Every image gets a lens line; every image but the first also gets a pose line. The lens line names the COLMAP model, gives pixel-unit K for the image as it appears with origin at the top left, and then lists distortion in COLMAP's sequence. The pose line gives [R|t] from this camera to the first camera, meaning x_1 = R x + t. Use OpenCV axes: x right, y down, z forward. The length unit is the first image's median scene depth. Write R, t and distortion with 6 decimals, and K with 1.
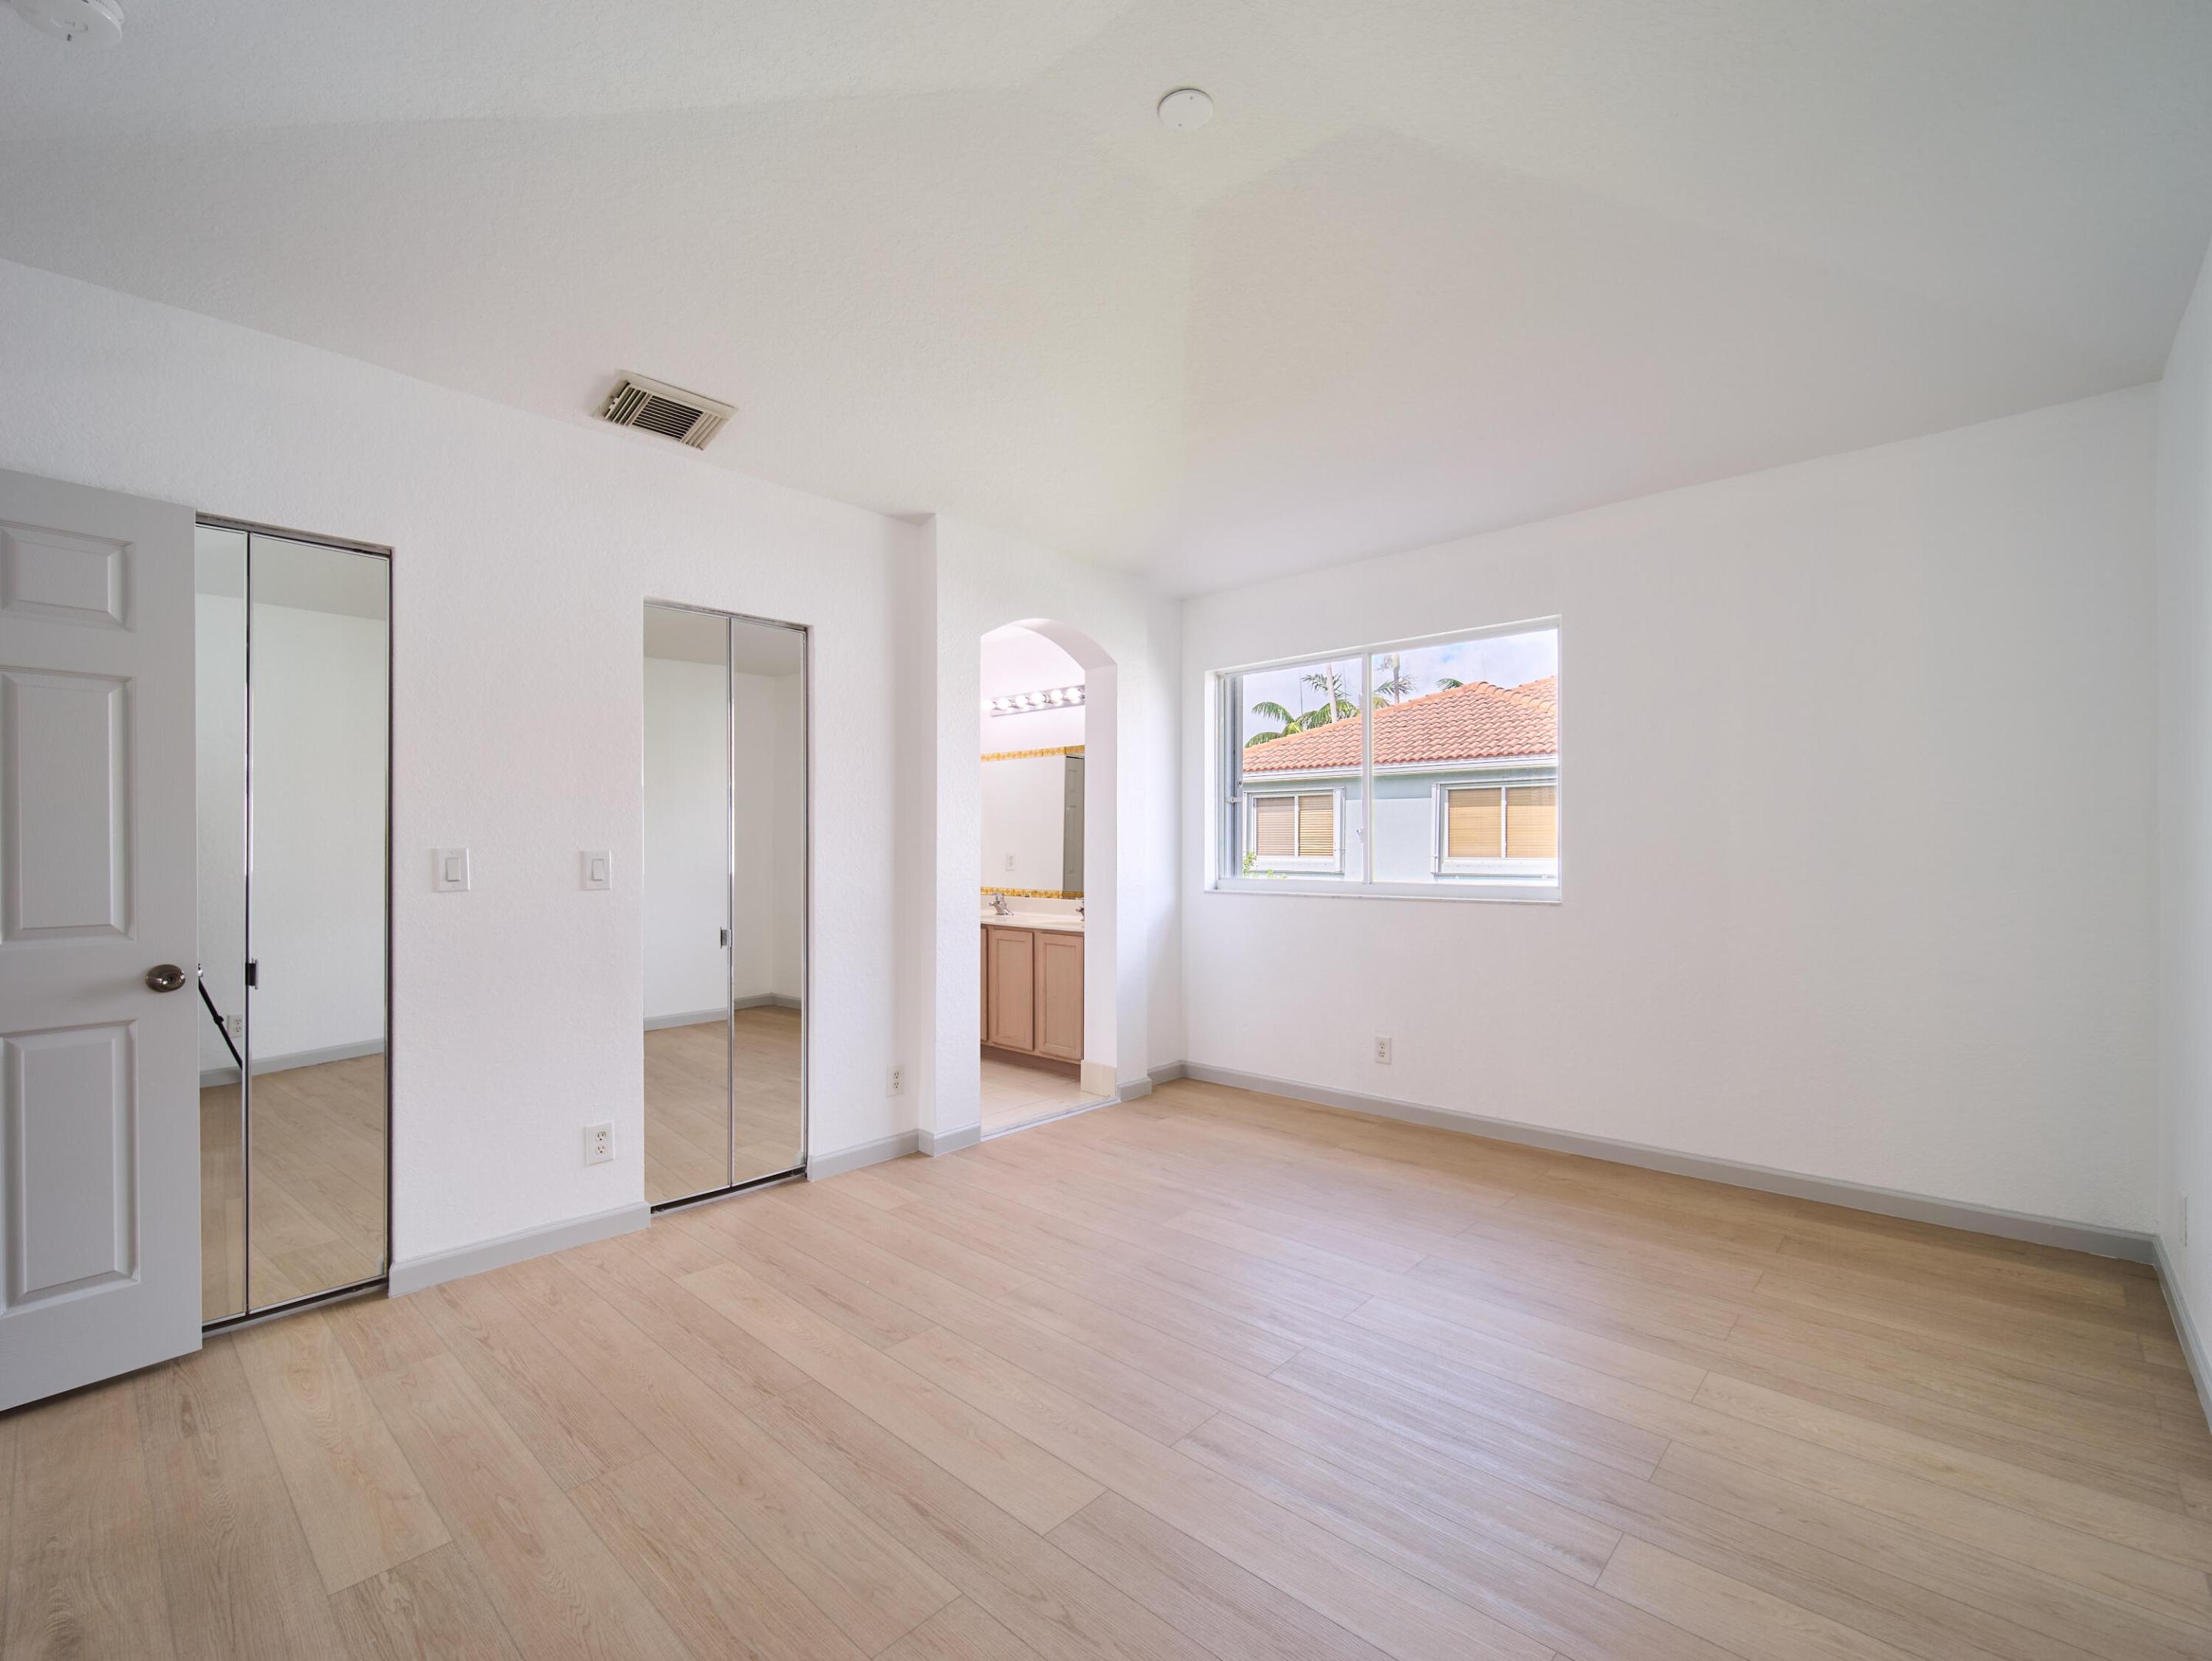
lens RADIAL K [[983.3, 0, 1106.0], [0, 983.3, 830.5], [0, 0, 1]] dist [-0.002366, -0.000669]
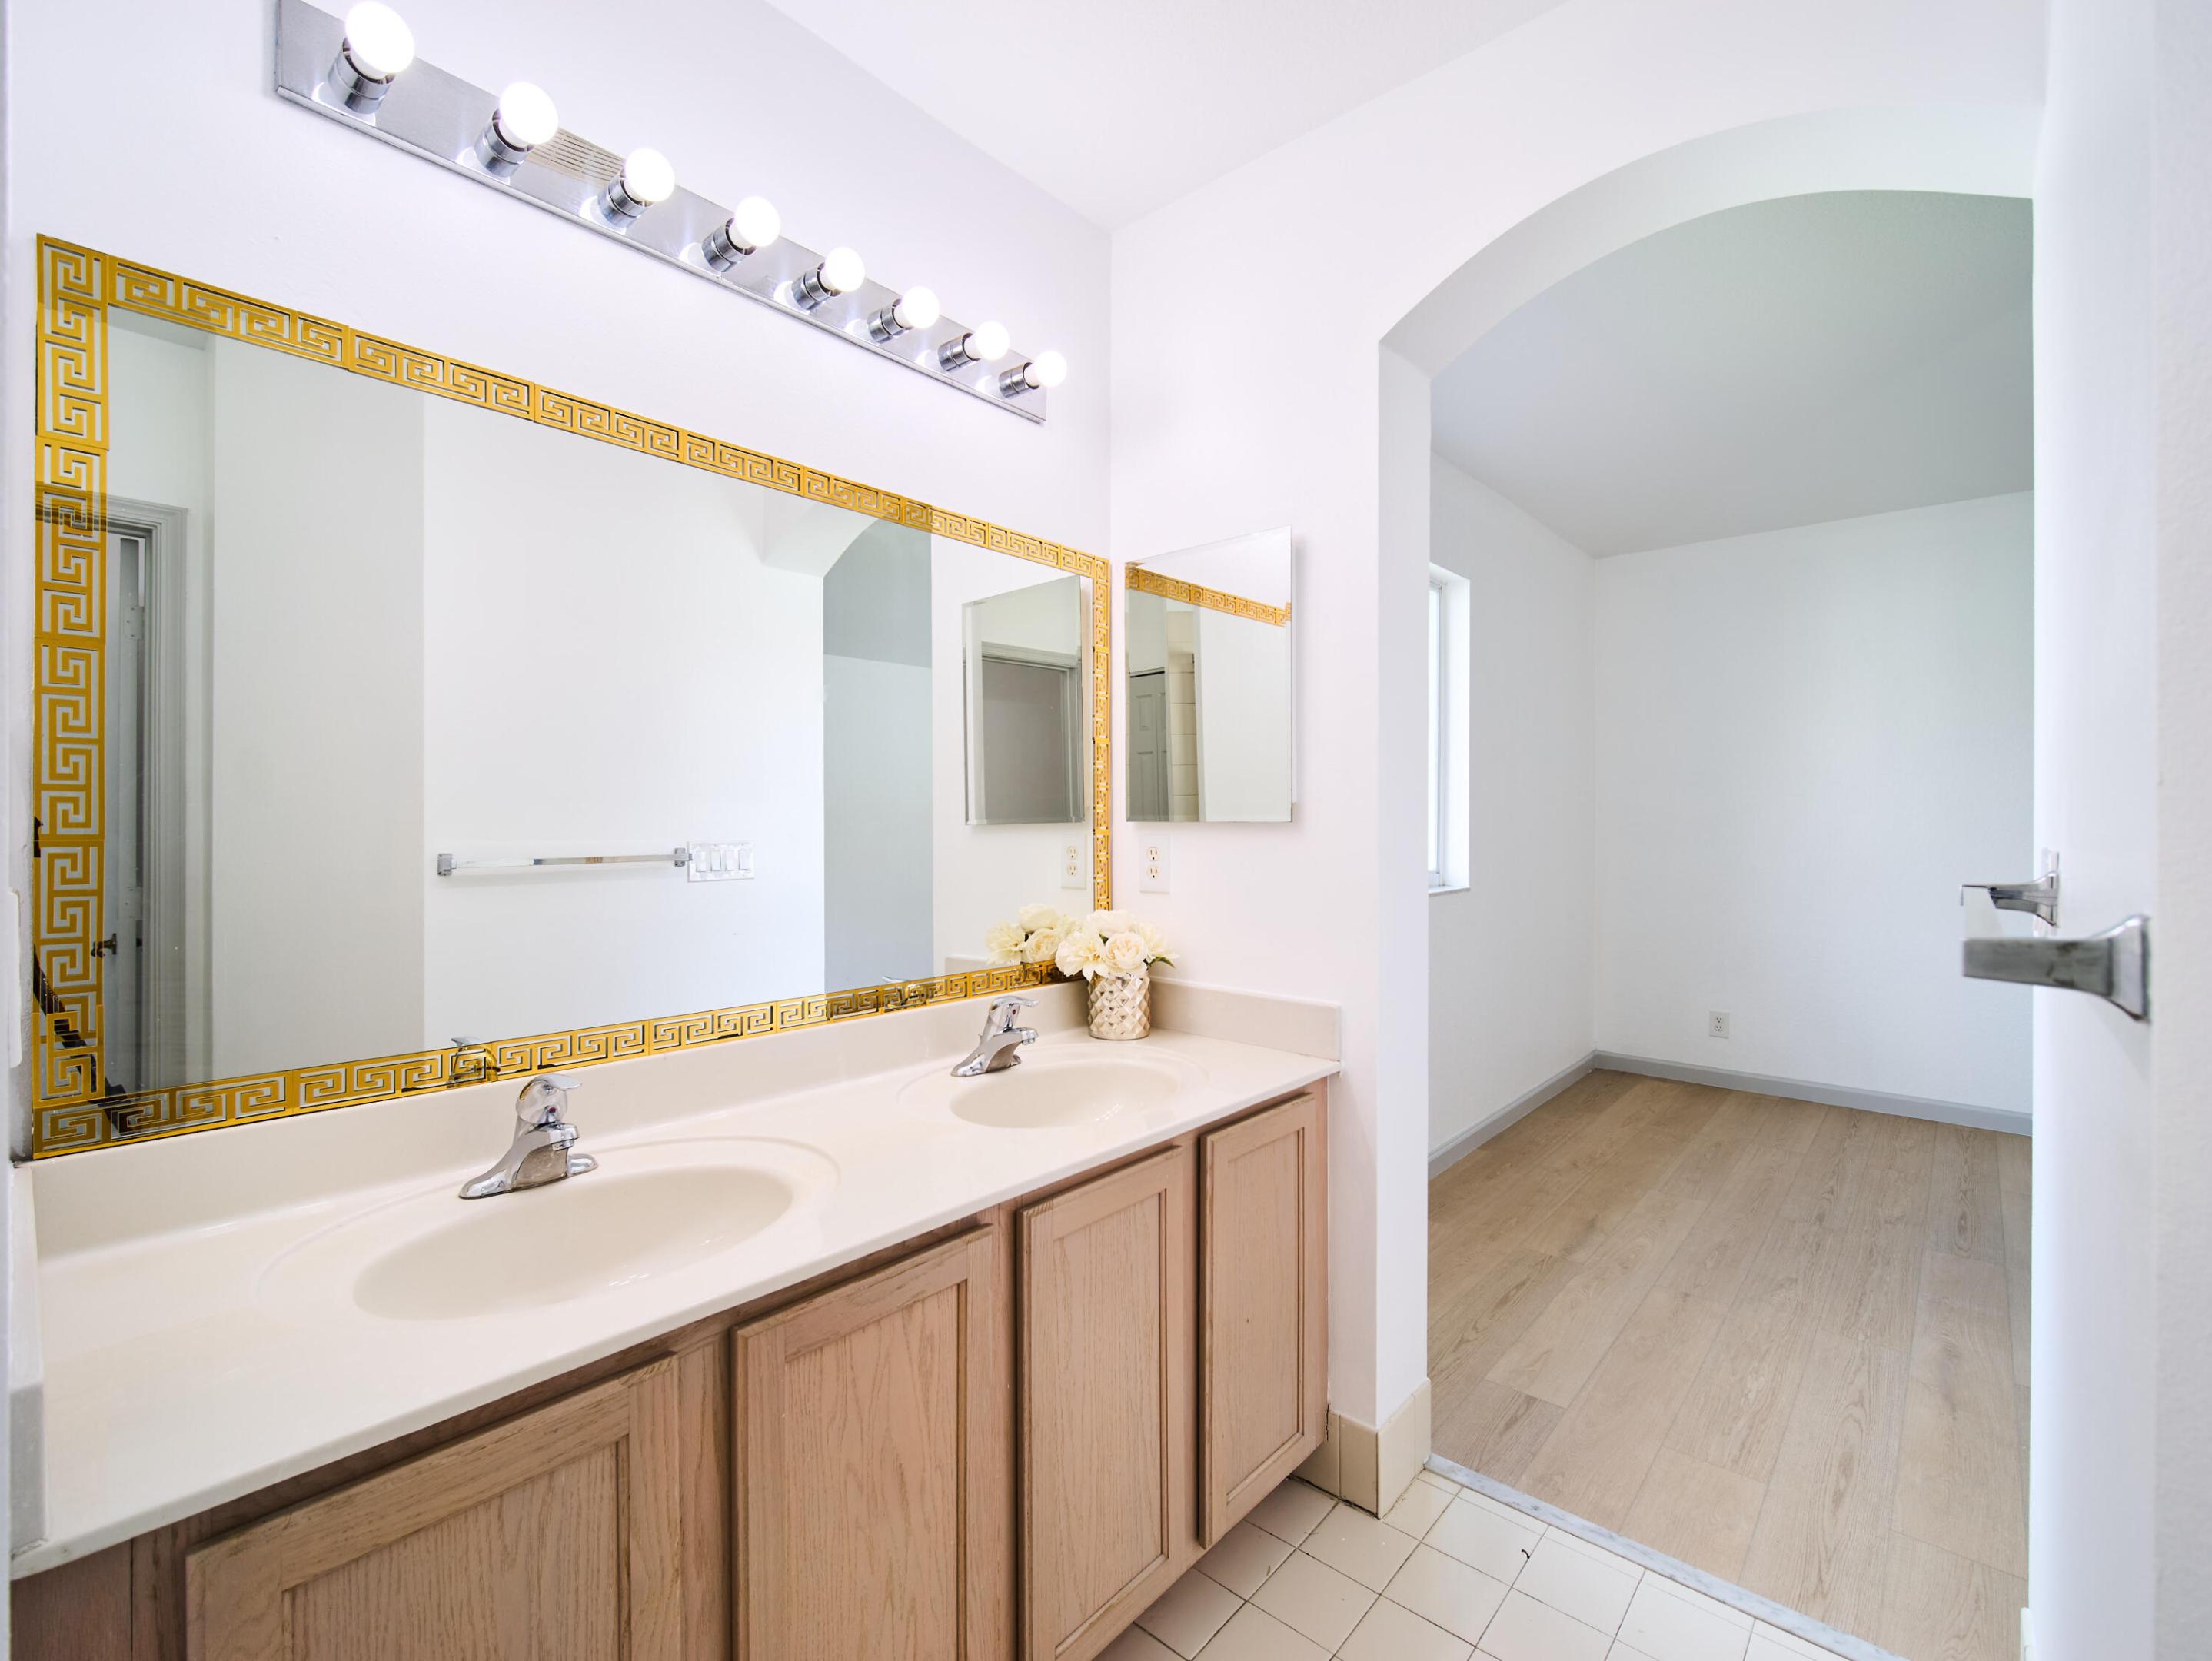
lens RADIAL K [[983.3, 0, 1106.0], [0, 983.3, 830.5], [0, 0, 1]] dist [-0.002366, -0.000669]
pose [[-0.022793, -0.011930, 0.999669, -0.486480], [-0.018839, 0.999756, 0.011501, 0.013556], [-0.999563, -0.018571, -0.023012, 1.425634]]
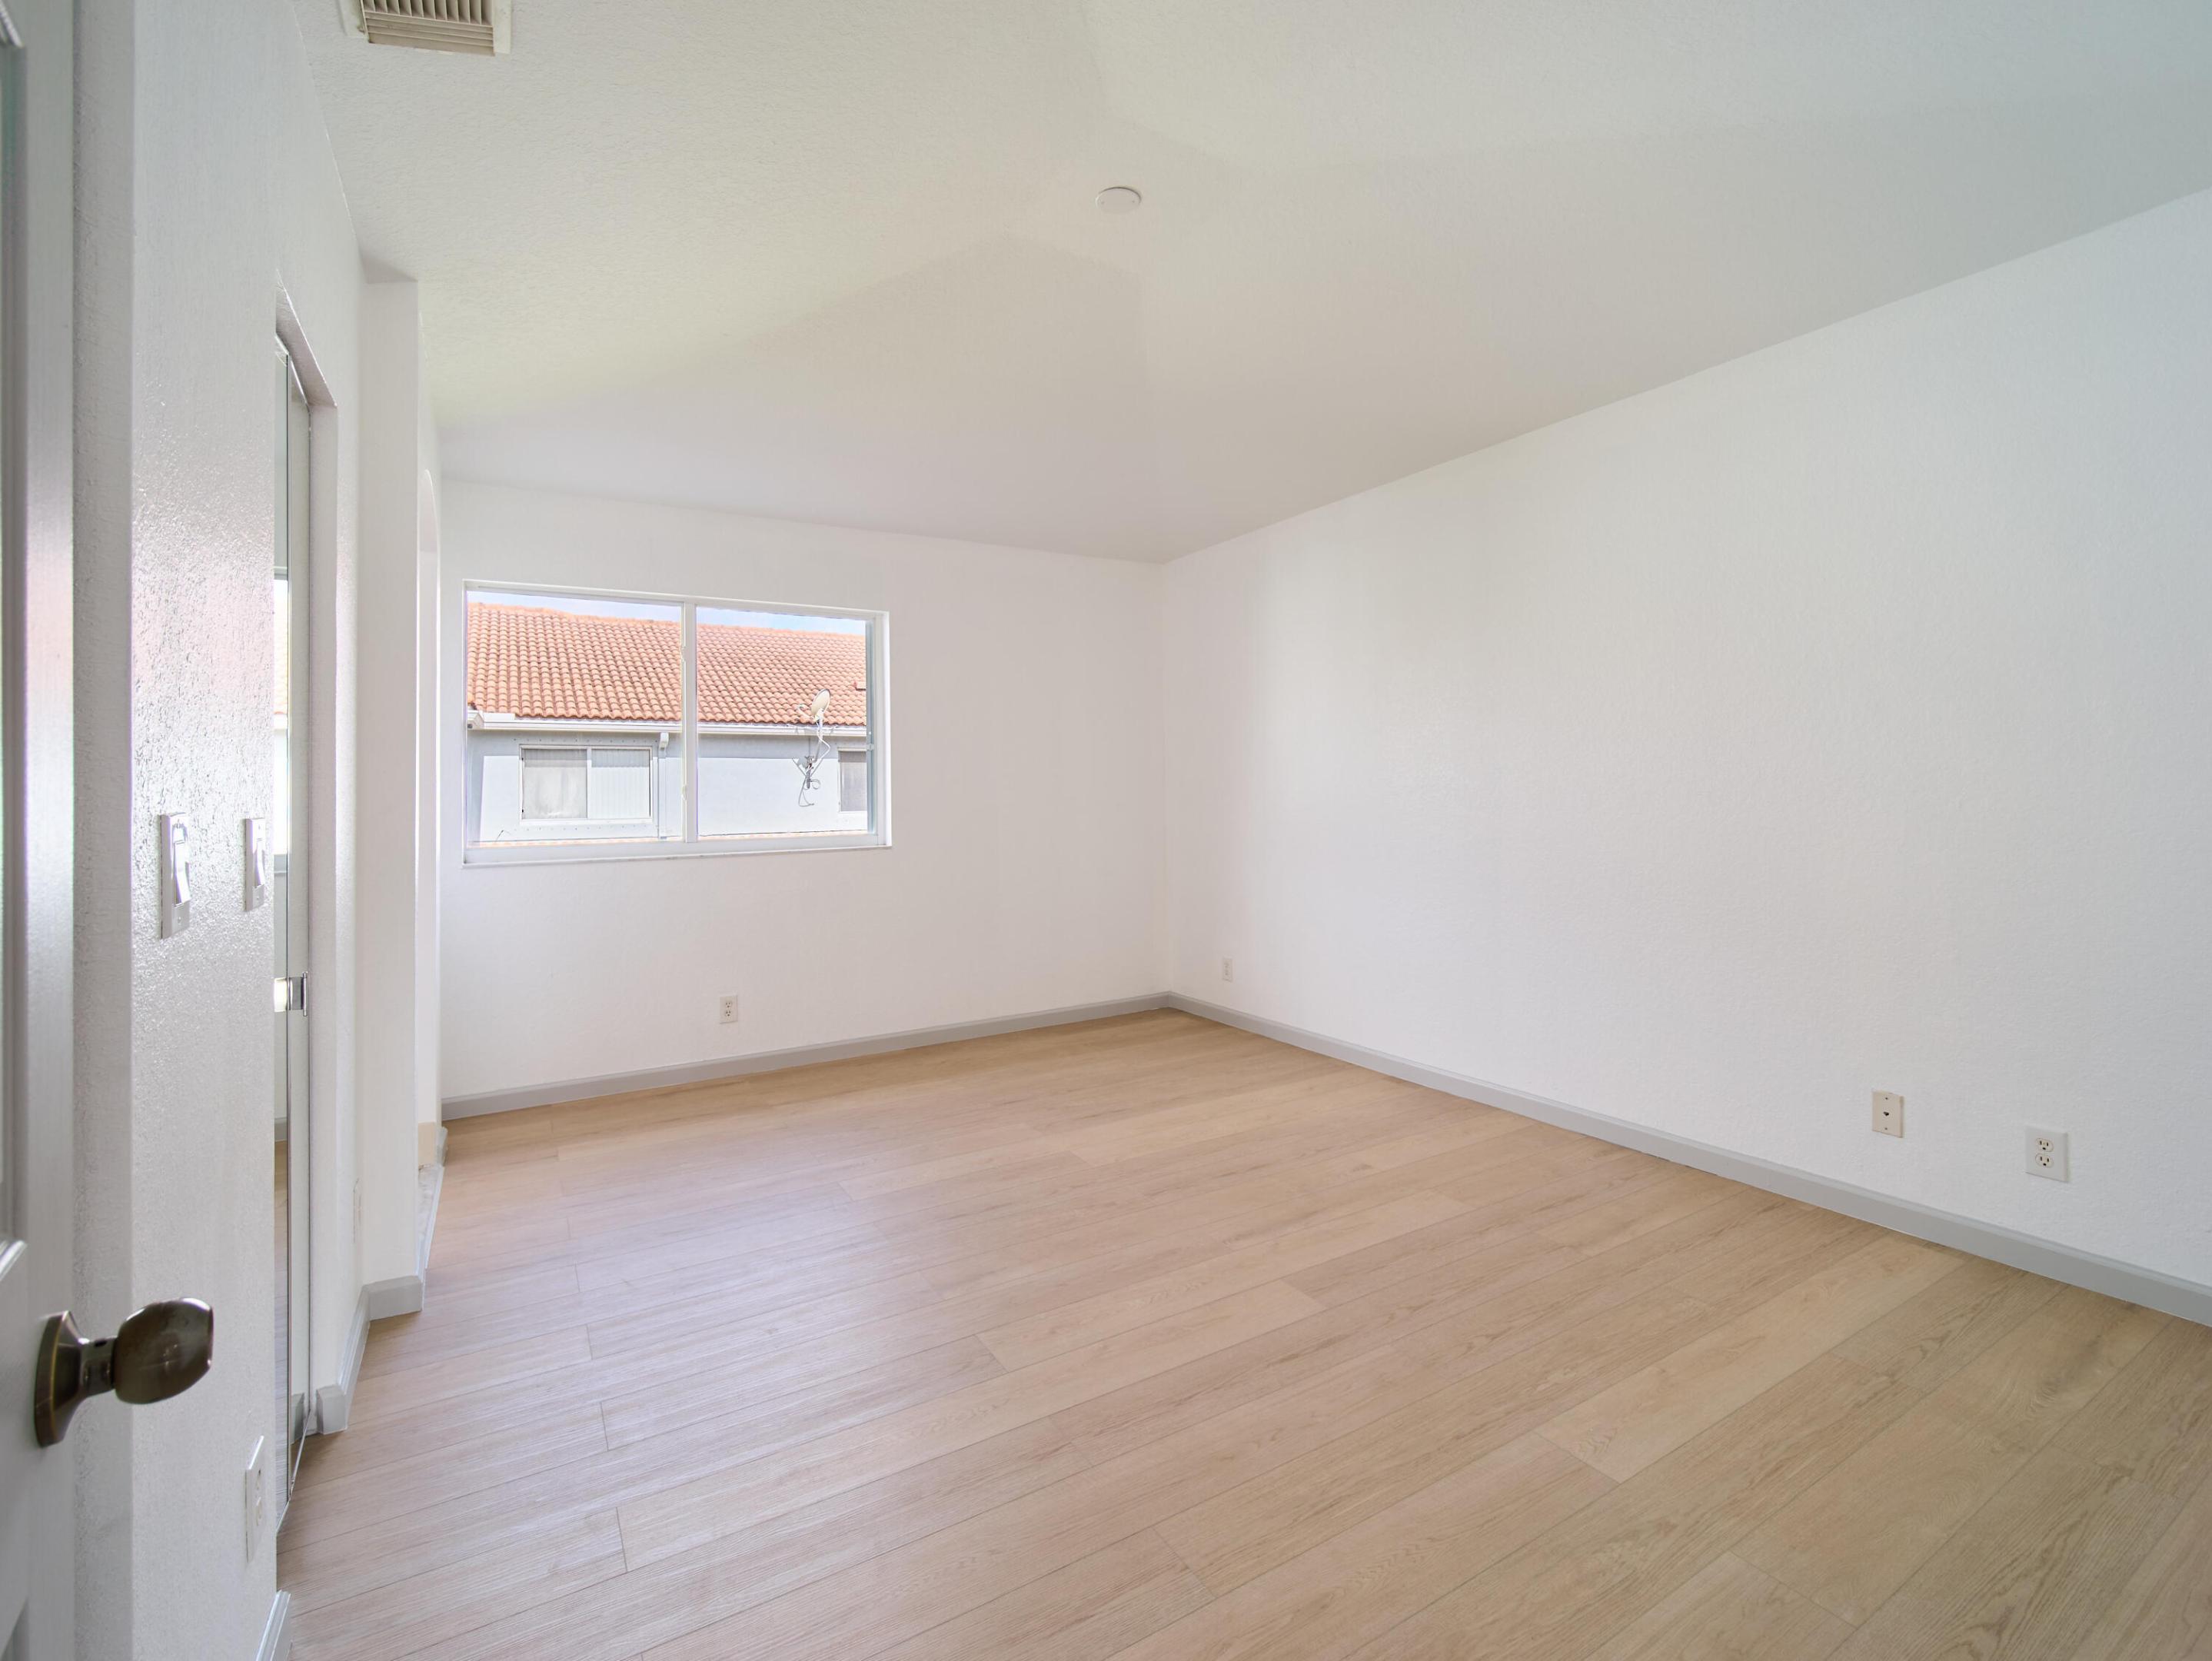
lens RADIAL K [[976.9, 0, 1094.3], [0, 976.9, 775.3], [0, 0, 1]] dist [0.000177, -0.000101]
pose [[0.287405, 0.015567, 0.957683, -0.665054], [0.001446, 0.999860, -0.016687, 0.002899], [-0.957808, 0.006181, 0.287342, 0.418612]]
